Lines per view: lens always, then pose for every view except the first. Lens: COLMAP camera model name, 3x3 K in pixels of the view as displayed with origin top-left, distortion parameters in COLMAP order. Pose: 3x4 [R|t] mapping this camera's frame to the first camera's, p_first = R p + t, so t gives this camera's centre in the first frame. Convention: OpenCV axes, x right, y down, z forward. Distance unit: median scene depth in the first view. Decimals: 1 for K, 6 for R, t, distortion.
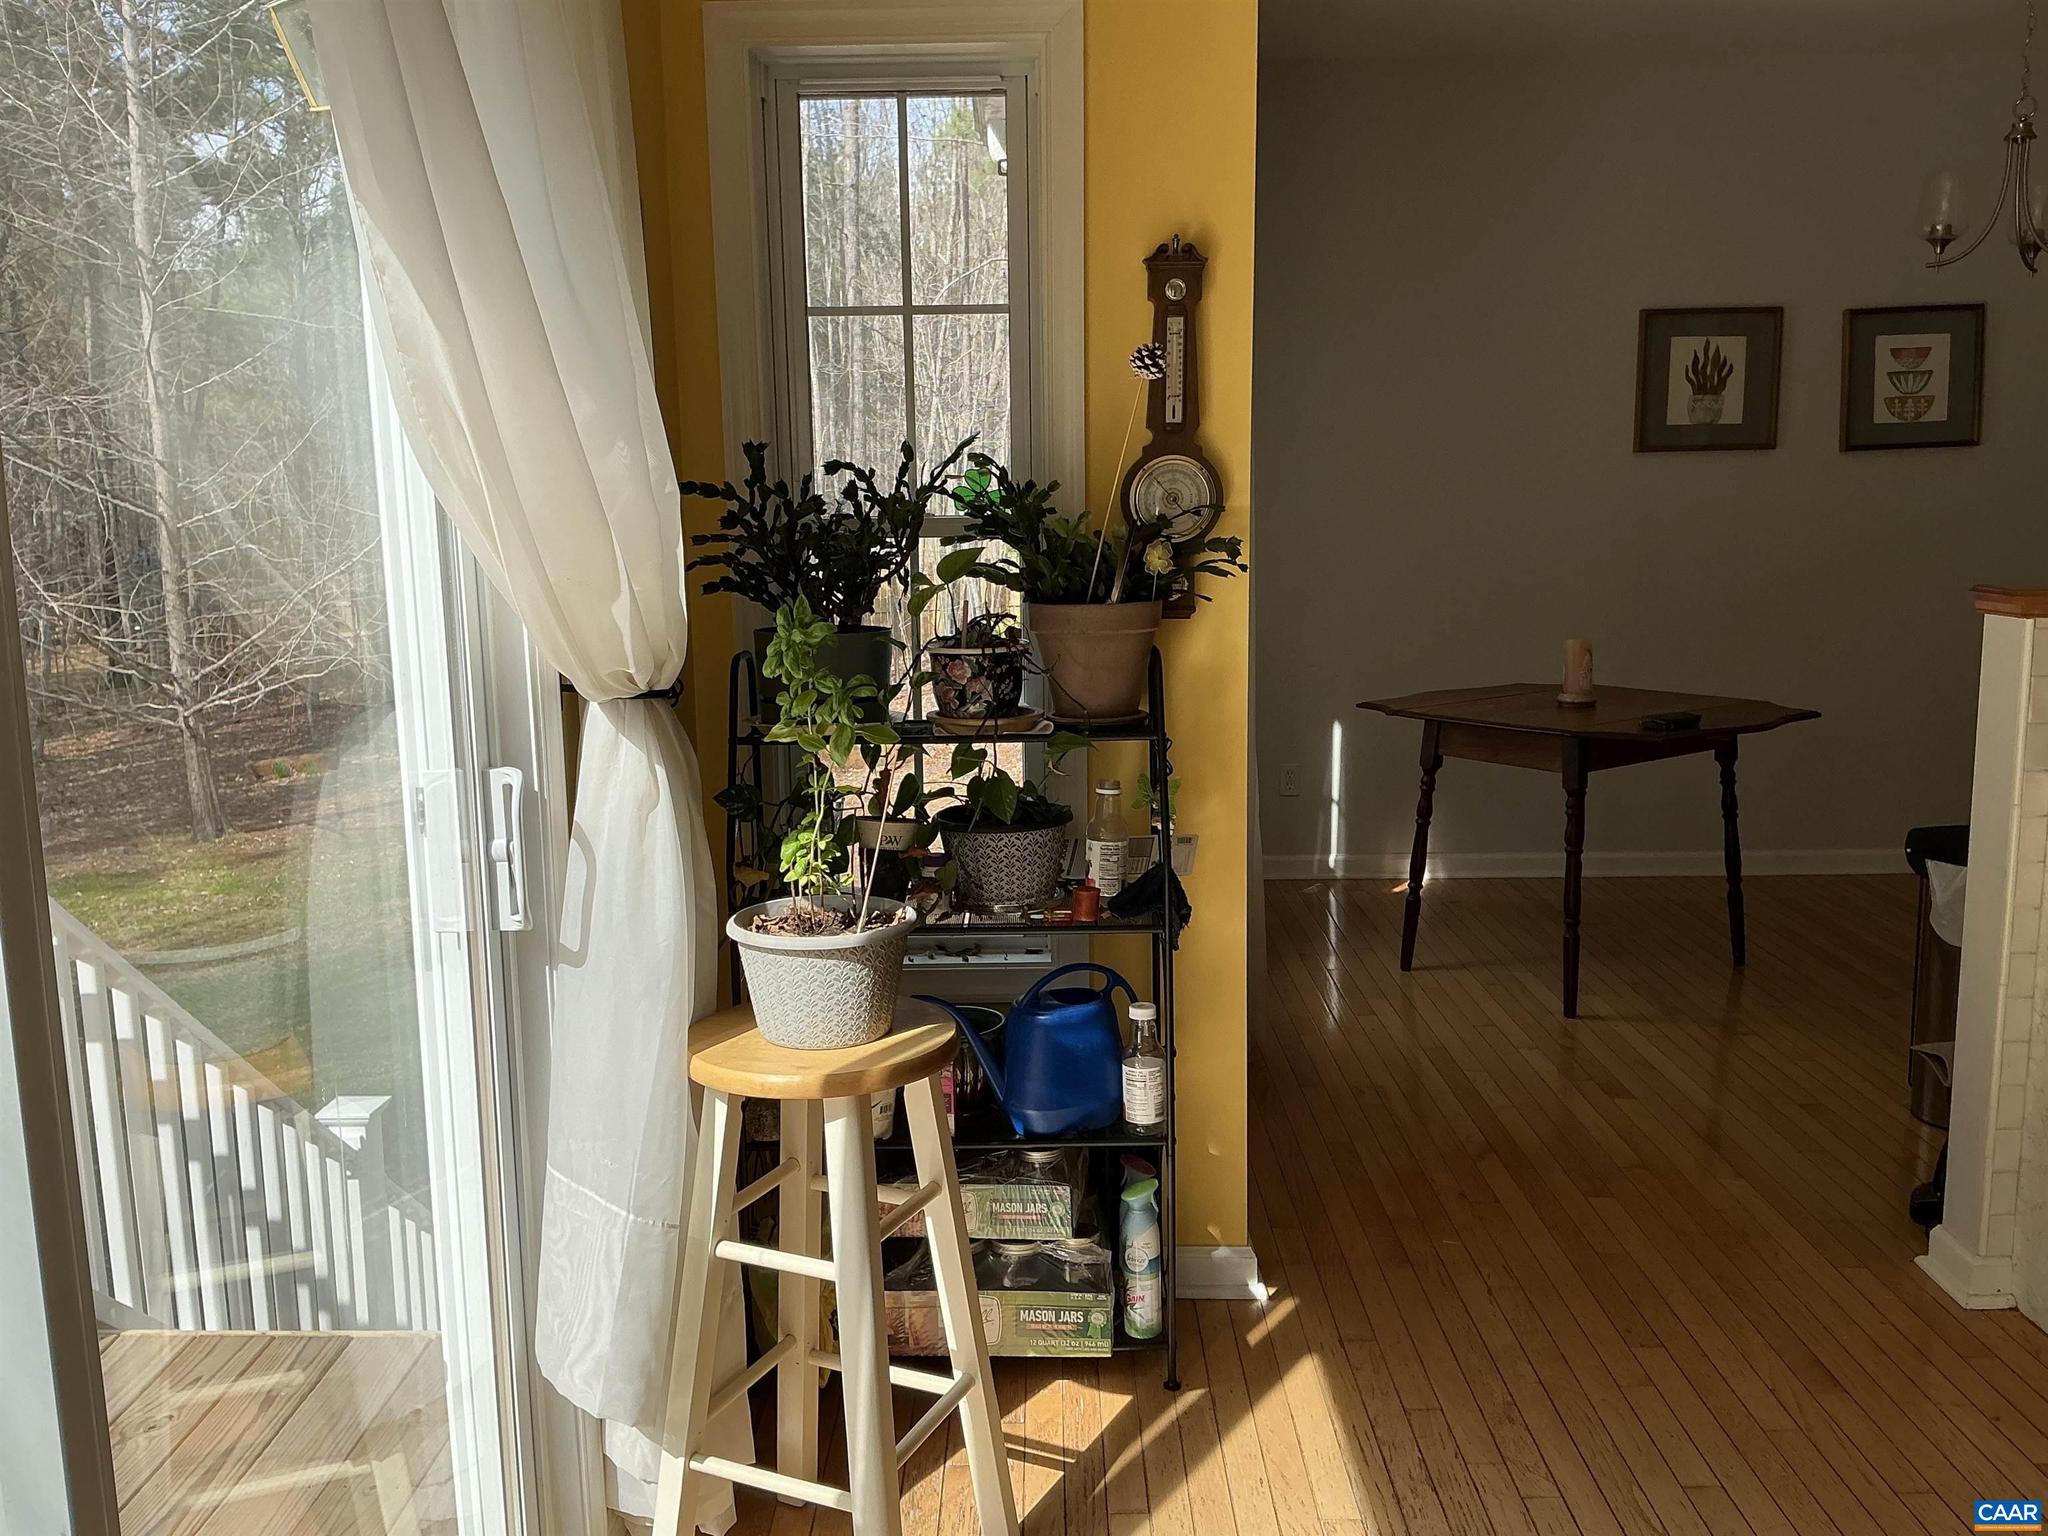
lens RADIAL K [[1692.1, 0, 1024.0], [0, 1692.1, 768.0], [0, 0, 1]] dist [0.084212, -0.206680]
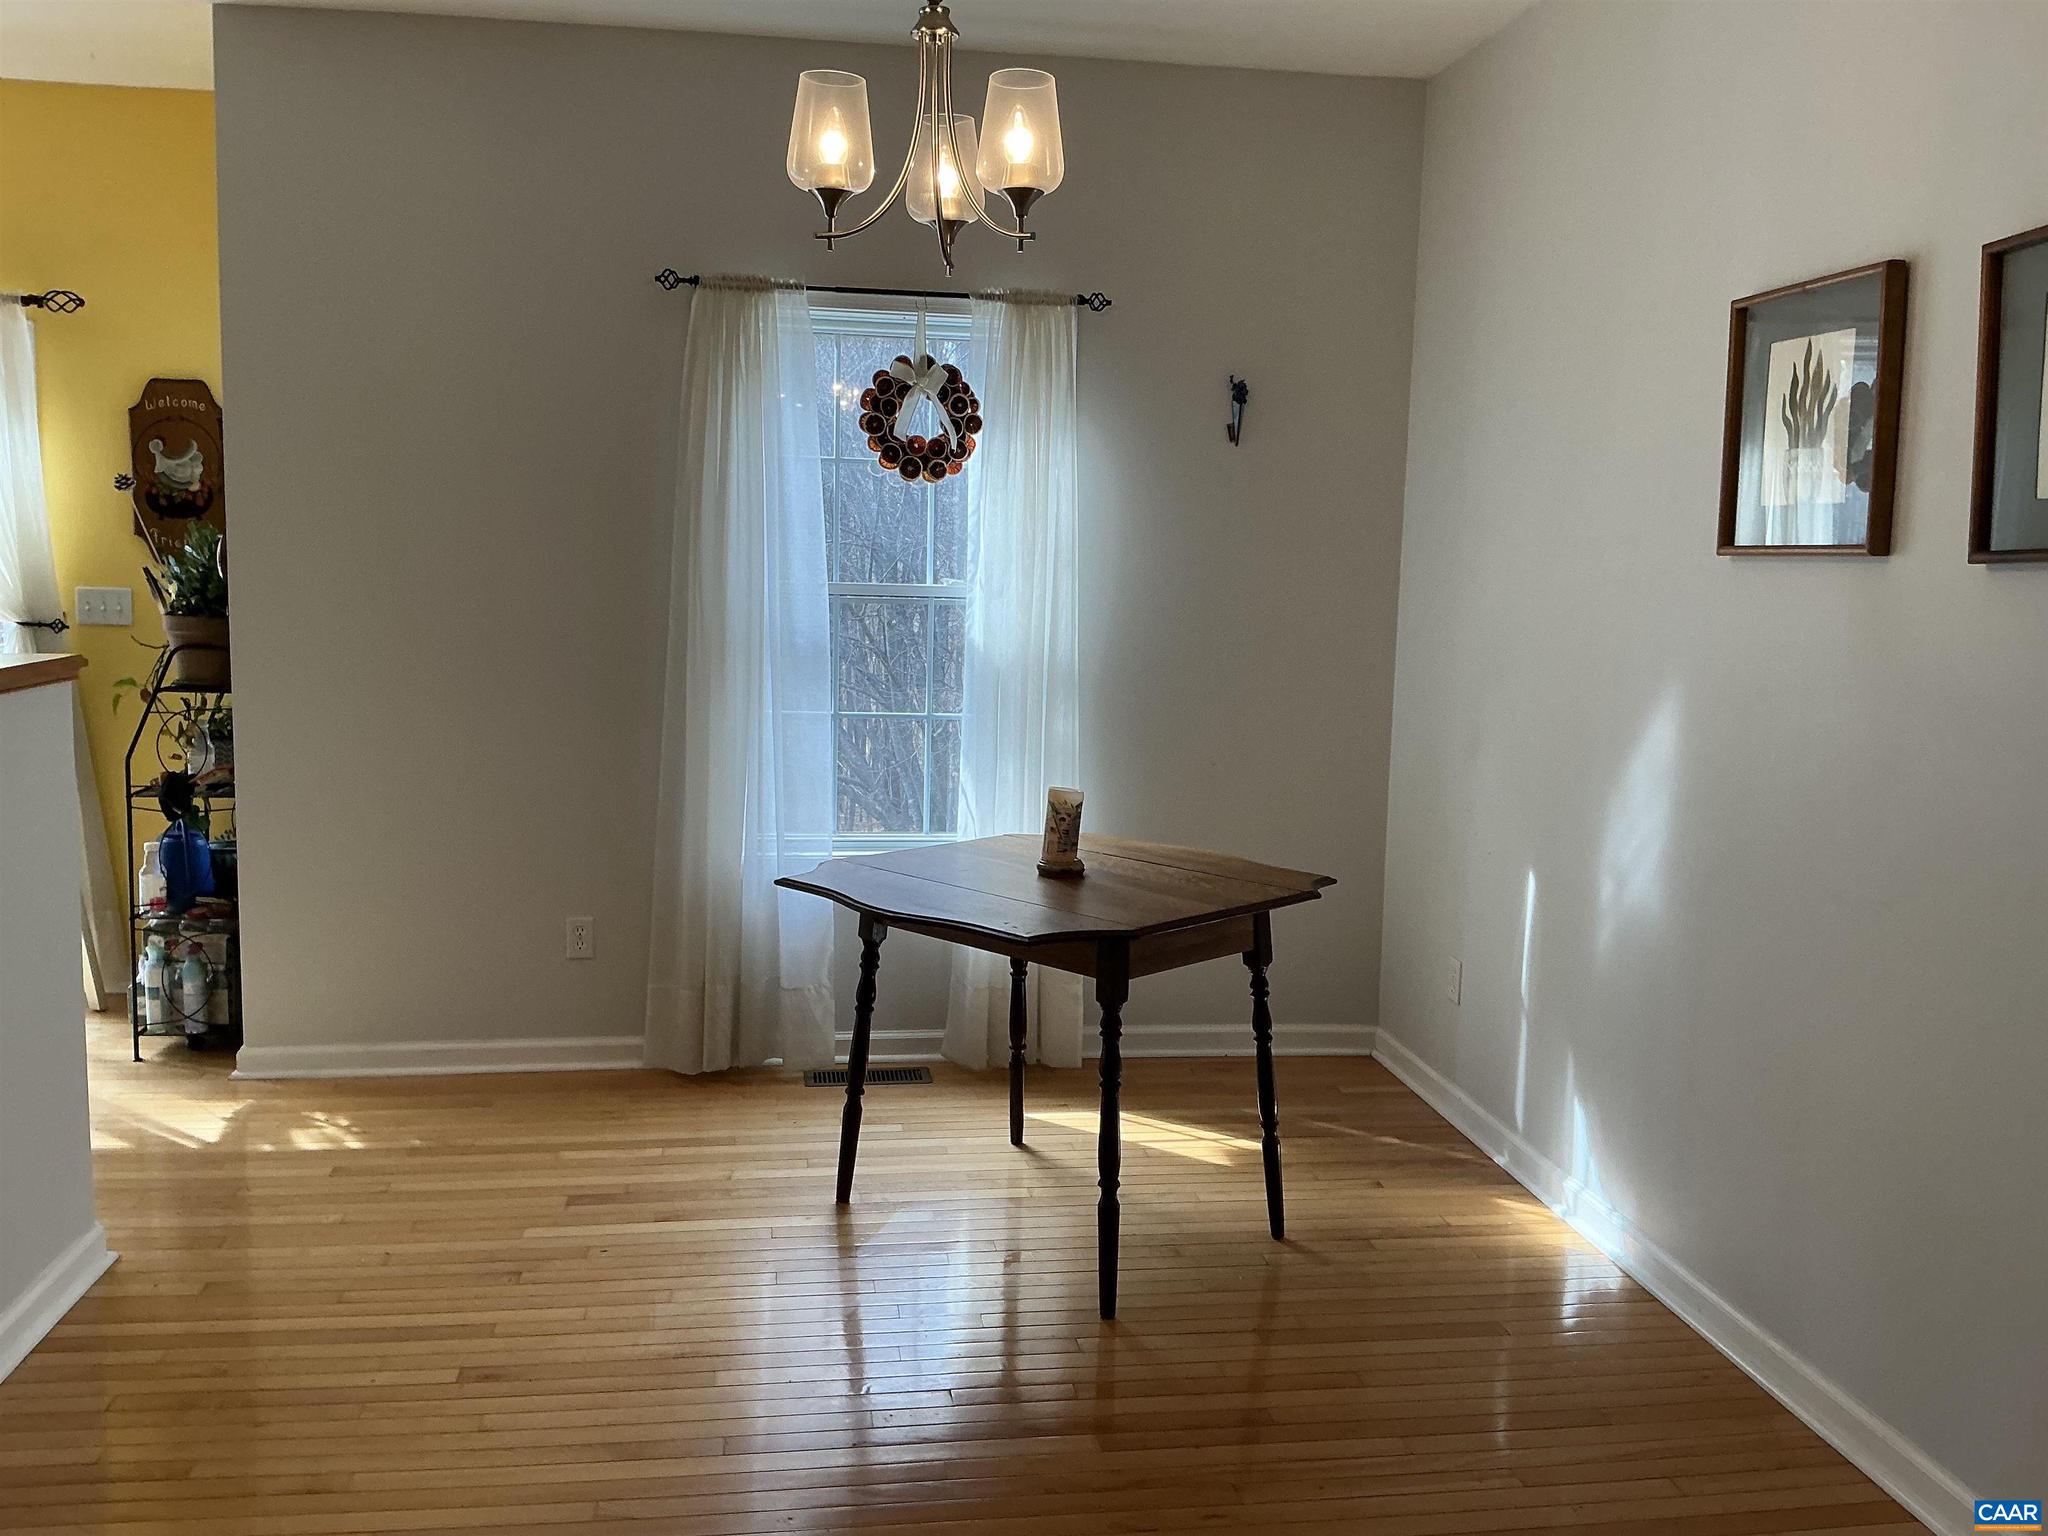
lens RADIAL K [[1700.2, 0, 1024.0], [0, 1700.2, 768.0], [0, 0, 1]] dist [0.161281, -0.345710]
pose [[0.157508, 0.134223, -0.978353, 0.893431], [-0.180501, 0.977943, 0.105107, -0.136783], [0.970881, 0.160038, 0.178262, 0.694387]]
